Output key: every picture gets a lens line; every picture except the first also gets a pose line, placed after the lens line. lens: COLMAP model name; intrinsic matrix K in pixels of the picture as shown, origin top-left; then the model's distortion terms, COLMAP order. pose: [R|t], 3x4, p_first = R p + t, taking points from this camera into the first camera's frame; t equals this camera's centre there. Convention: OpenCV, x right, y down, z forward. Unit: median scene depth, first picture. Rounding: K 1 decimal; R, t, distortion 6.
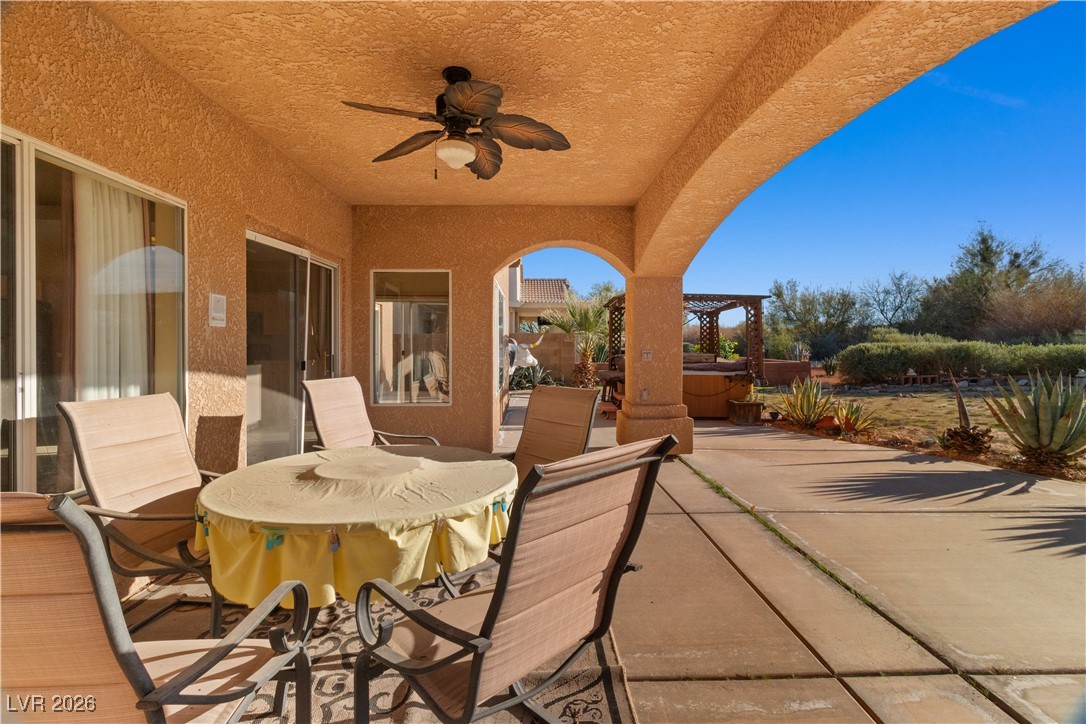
lens RADIAL K [[504.0, 0, 550.8], [0, 504.0, 344.4], [0, 0, 1]] dist [-0.000044, 0.000818]
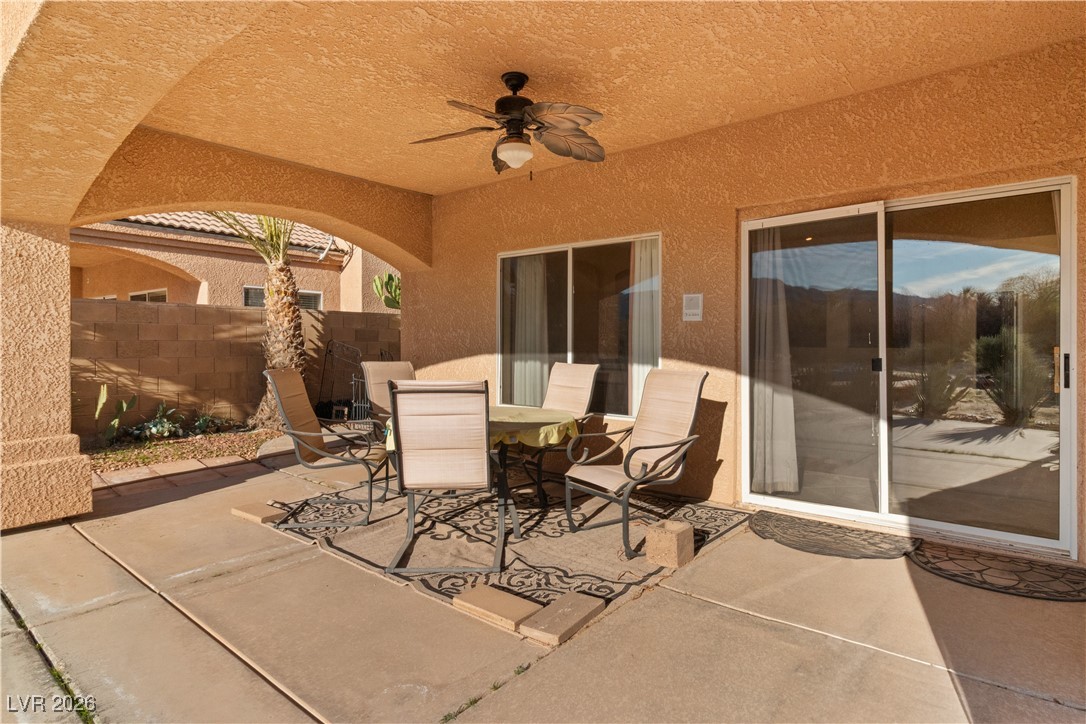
lens RADIAL K [[600.1, 0, 544.2], [0, 600.1, 349.3], [0, 0, 1]] dist [0.001150, 0.000633]
pose [[-0.679411, 0.009993, -0.733690, 0.358434], [-0.000371, 0.999902, 0.013963, 0.007223], [0.733758, 0.009759, -0.679341, 0.973457]]
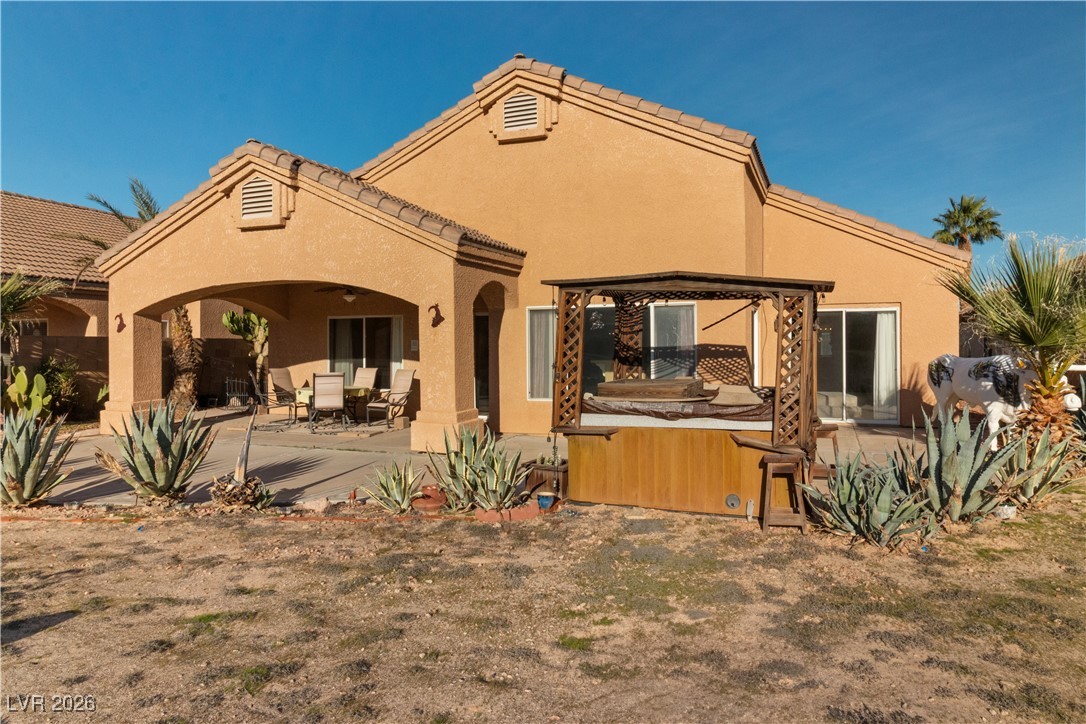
lens RADIAL K [[703.5, 0, 550.2], [0, 703.5, 347.0], [0, 0, 1]] dist [-0.000717, -0.002307]
pose [[-0.393980, 0.002382, -0.919116, 1.738843], [0.003272, 0.999994, 0.001189, -0.035517], [0.919113, -0.002538, -0.393985, 2.001318]]
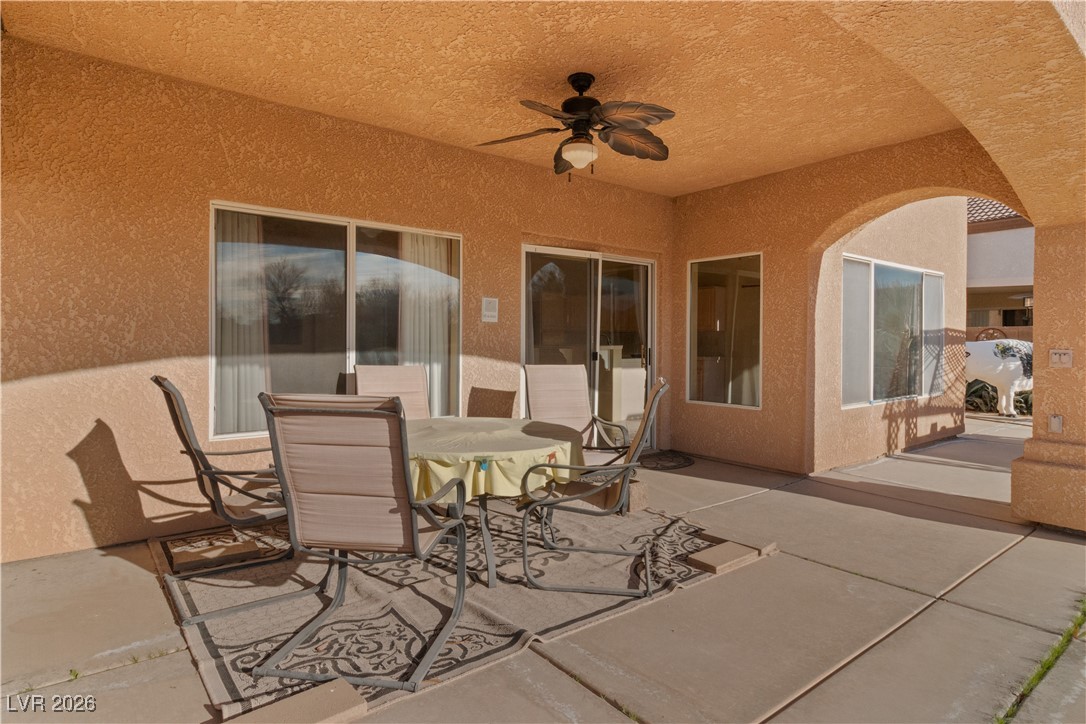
lens RADIAL K [[600.1, 0, 544.2], [0, 600.1, 349.3], [0, 0, 1]] dist [0.001150, 0.000633]
pose [[0.591137, 0.015828, -0.806416, 0.405258], [-0.009593, 0.999875, 0.012593, 0.008867], [0.806514, 0.000292, 0.591215, 0.097619]]
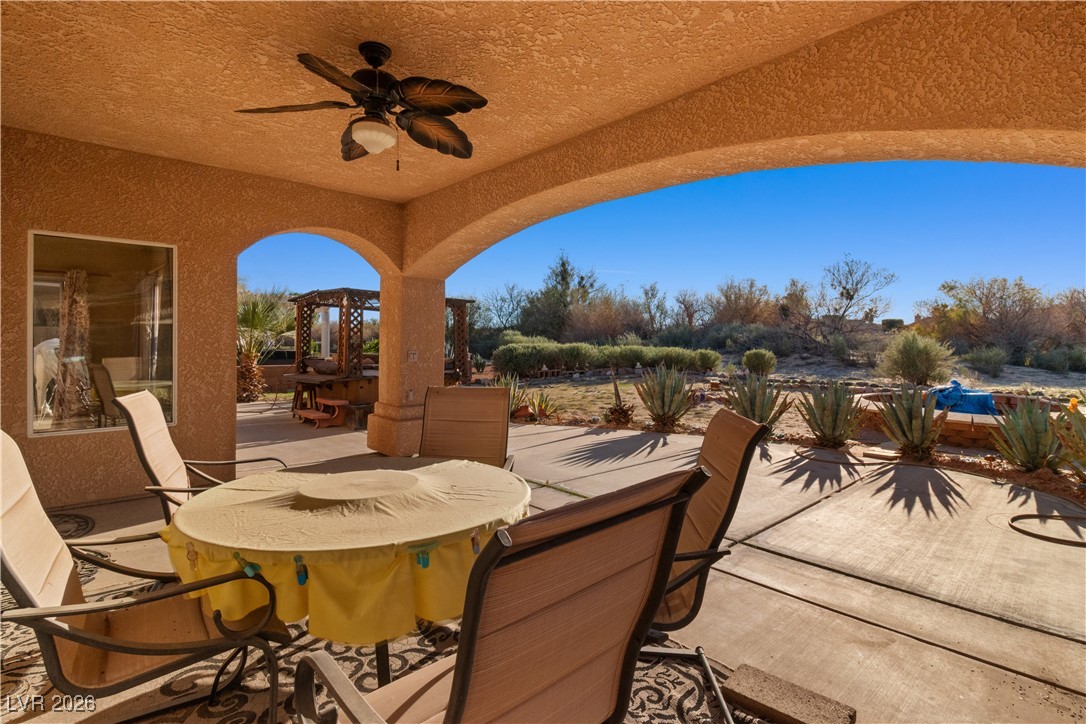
lens RADIAL K [[527.8, 0, 554.3], [0, 527.8, 347.6], [0, 0, 1]] dist [-0.004003, -0.001040]
pose [[0.750157, 0.000697, 0.661259, -0.293064], [-0.005442, 0.999972, 0.005119, -0.001589], [-0.661237, -0.007438, 0.750140, 0.032747]]
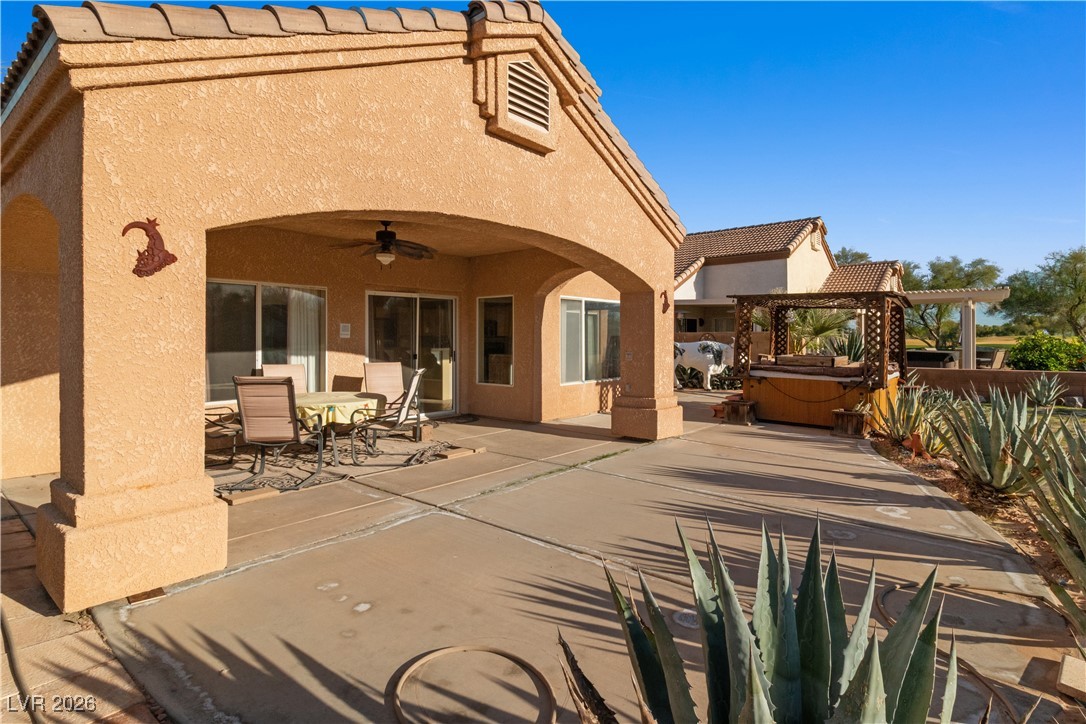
lens RADIAL K [[565.5, 0, 553.9], [0, 565.5, 337.1], [0, 0, 1]] dist [0.002249, -0.000014]
pose [[0.750244, 0.002558, -0.661157, 0.982747], [-0.004959, 0.999986, -0.001758, -0.021689], [0.661143, 0.004598, 0.750246, -0.164902]]
